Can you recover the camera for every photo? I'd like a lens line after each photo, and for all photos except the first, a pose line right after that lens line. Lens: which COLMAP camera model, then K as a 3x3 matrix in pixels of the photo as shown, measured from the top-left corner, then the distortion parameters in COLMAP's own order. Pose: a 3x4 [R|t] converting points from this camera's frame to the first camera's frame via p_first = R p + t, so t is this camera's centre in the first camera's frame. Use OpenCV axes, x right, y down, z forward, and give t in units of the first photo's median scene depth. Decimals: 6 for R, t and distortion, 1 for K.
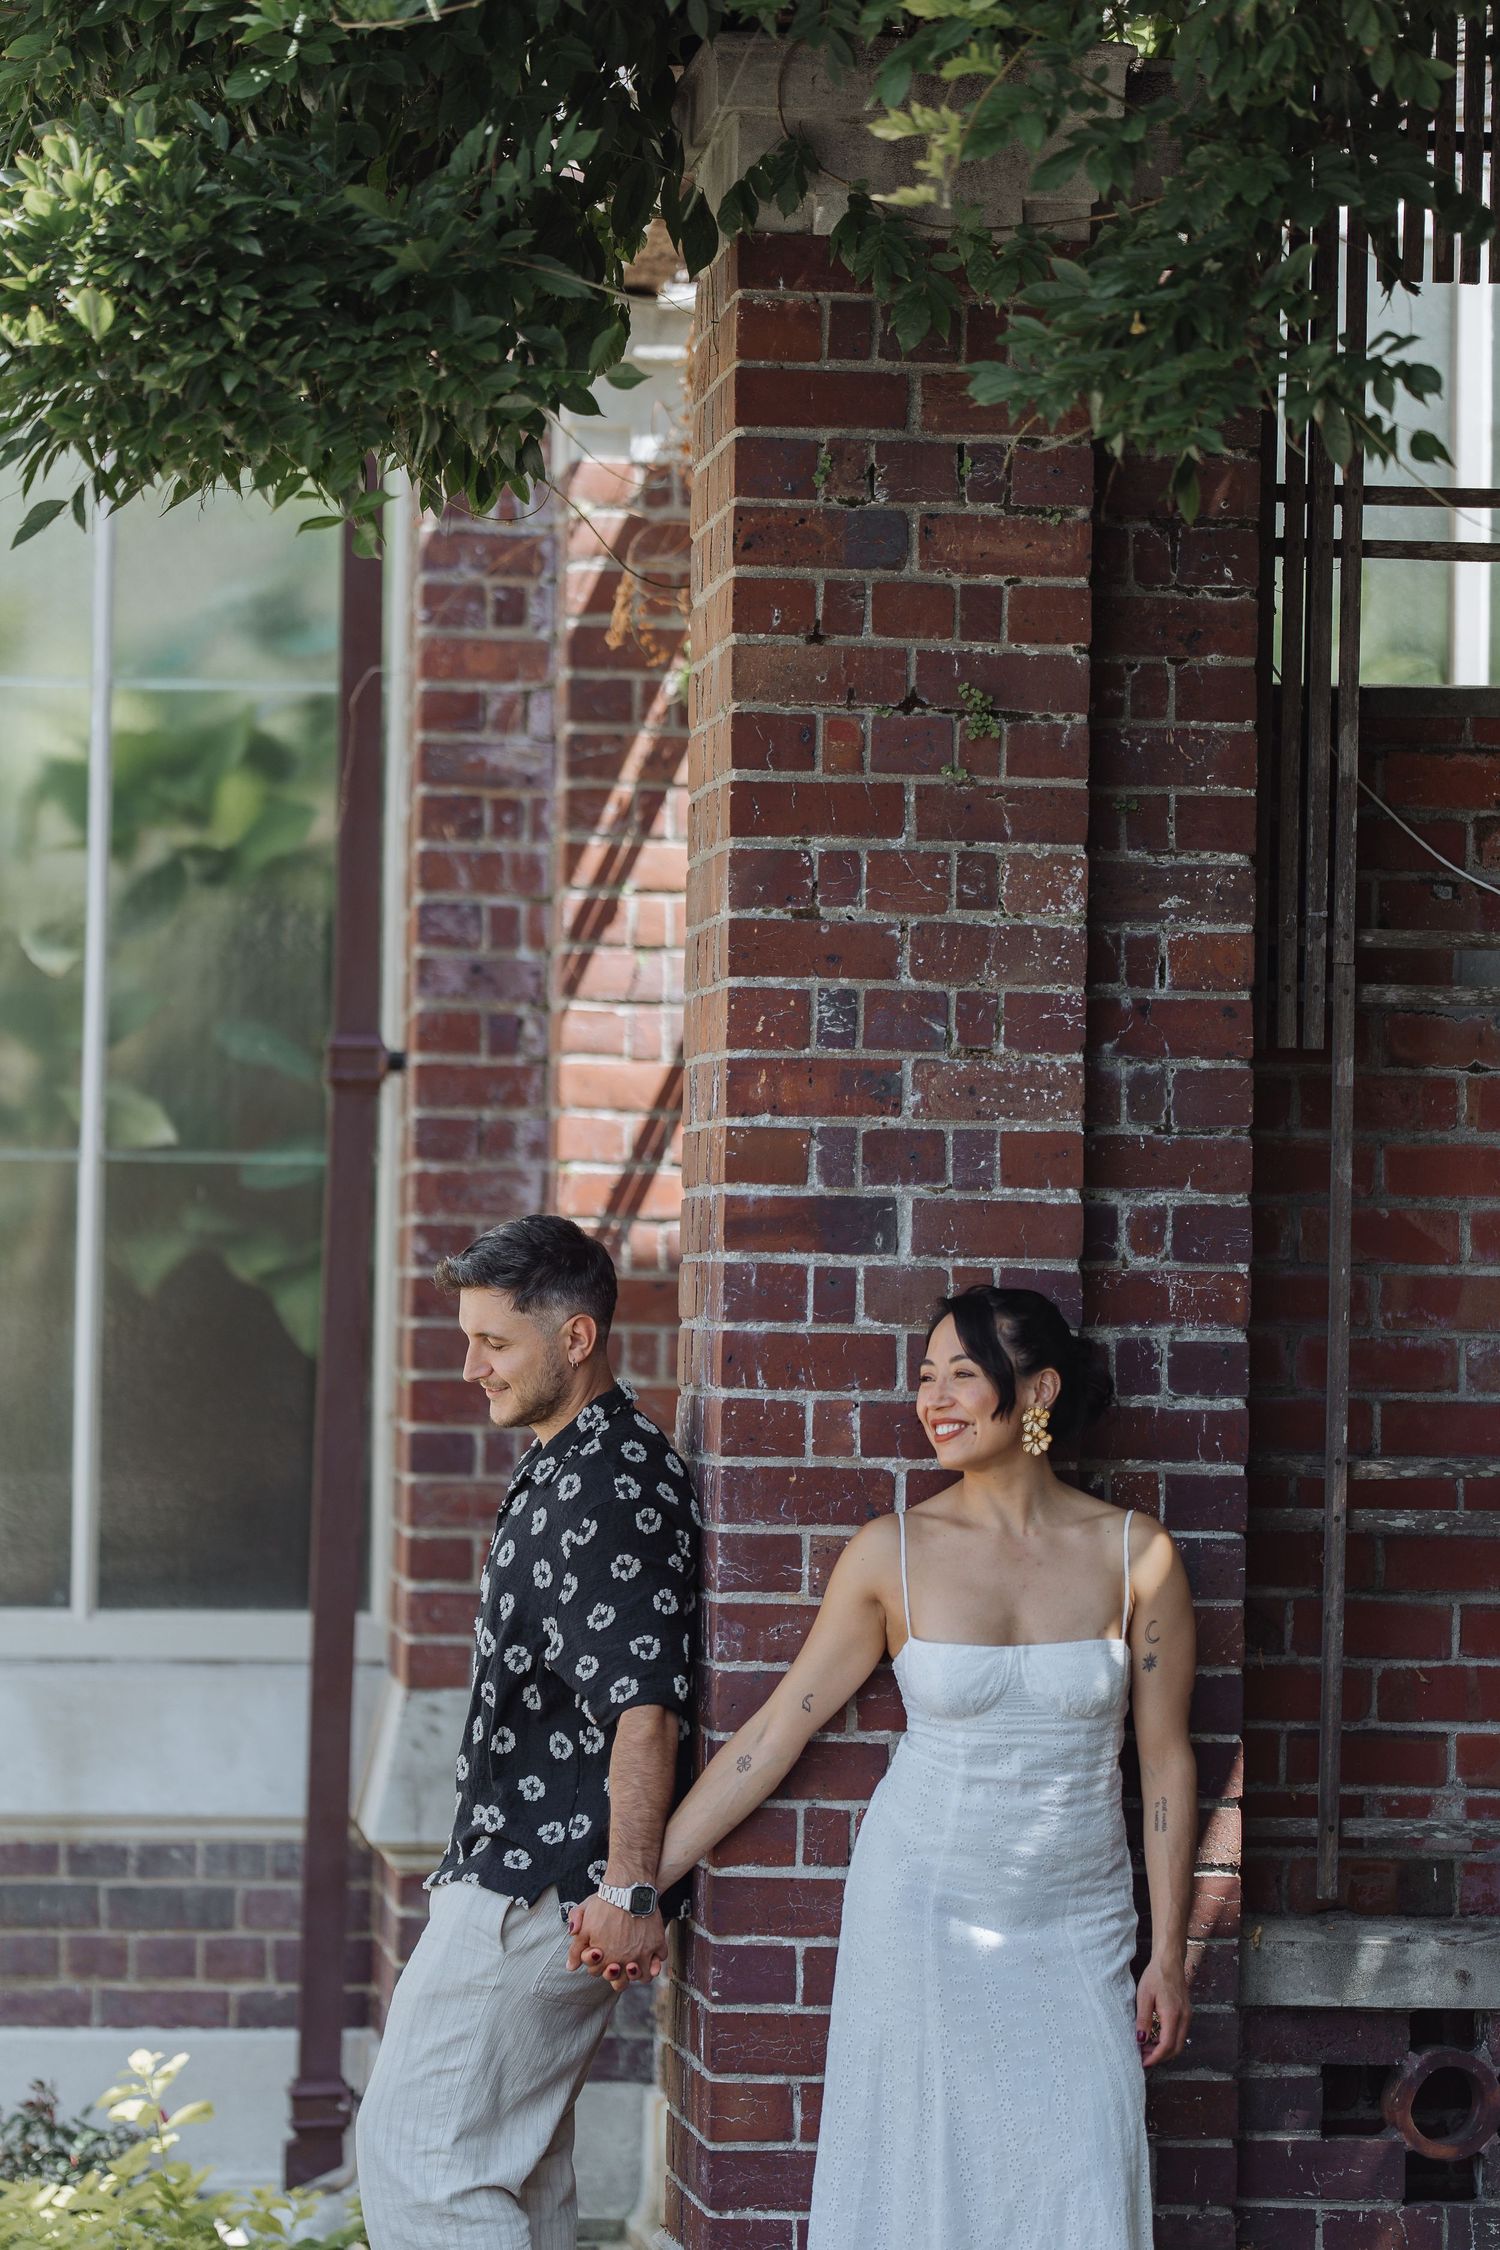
lens RADIAL K [[8598.5, 0, 764.0], [0, 8598.5, 1123.3], [0, 0, 1]] dist [0.122041, 0.000000]
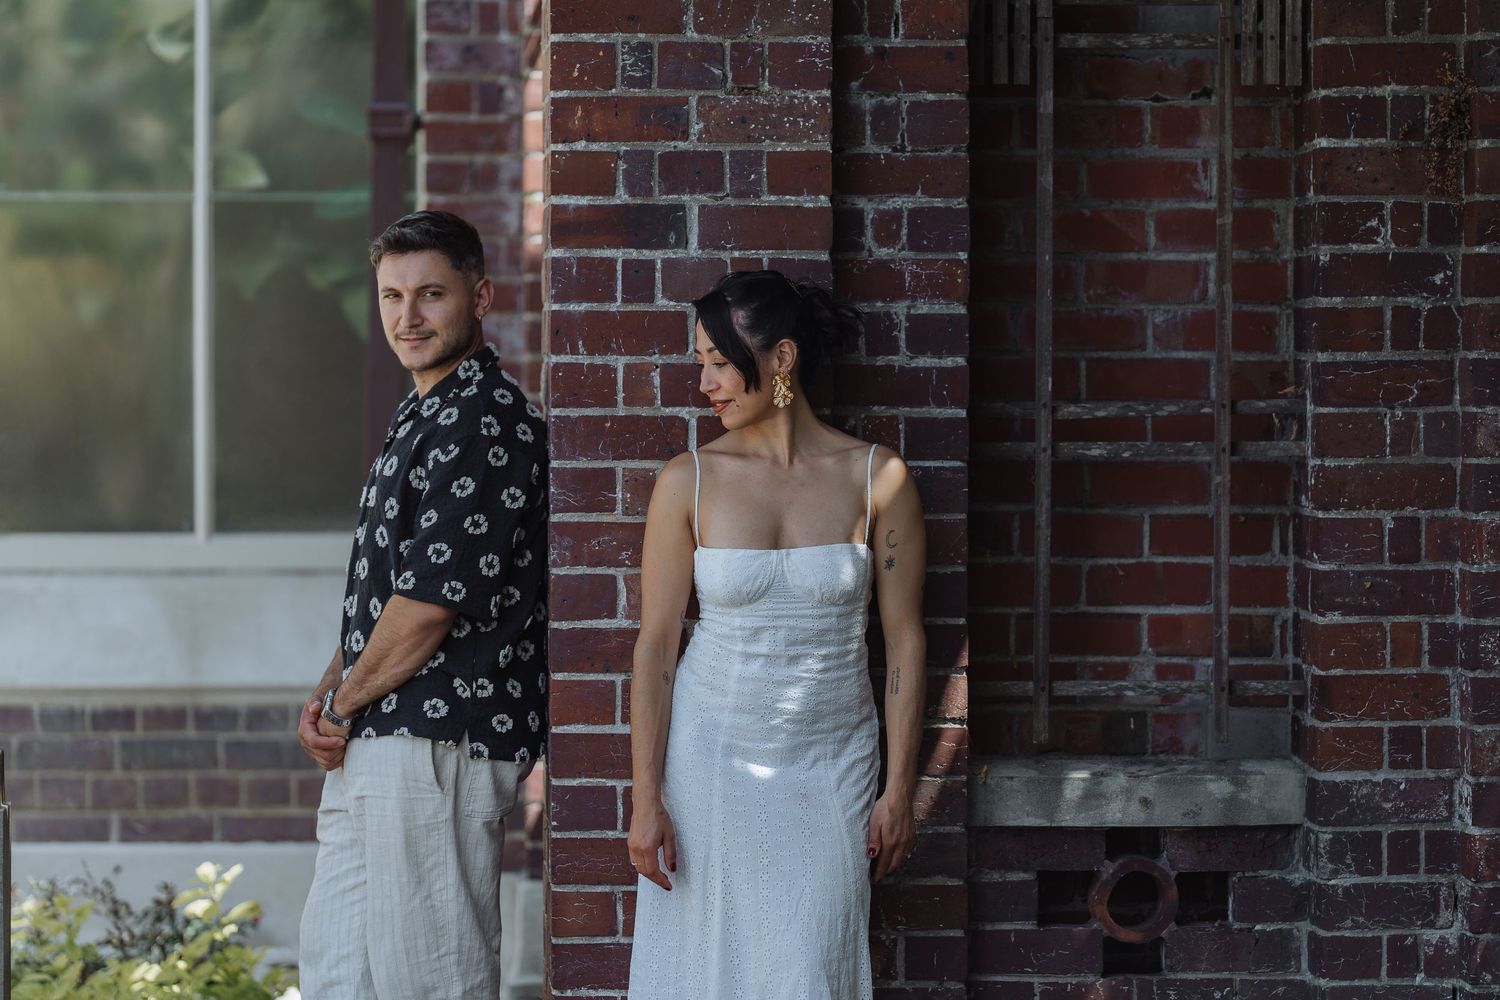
lens RADIAL K [[5732.3, 0, 740.1], [0, 5732.3, 499.5], [0, 0, 1]] dist [0.122041, 0.000000]
pose [[0.998661, -0.013948, -0.049817, 0.063788], [0.016445, 0.998610, 0.050071, 0.009645], [0.049049, -0.050823, 0.997502, 0.140734]]
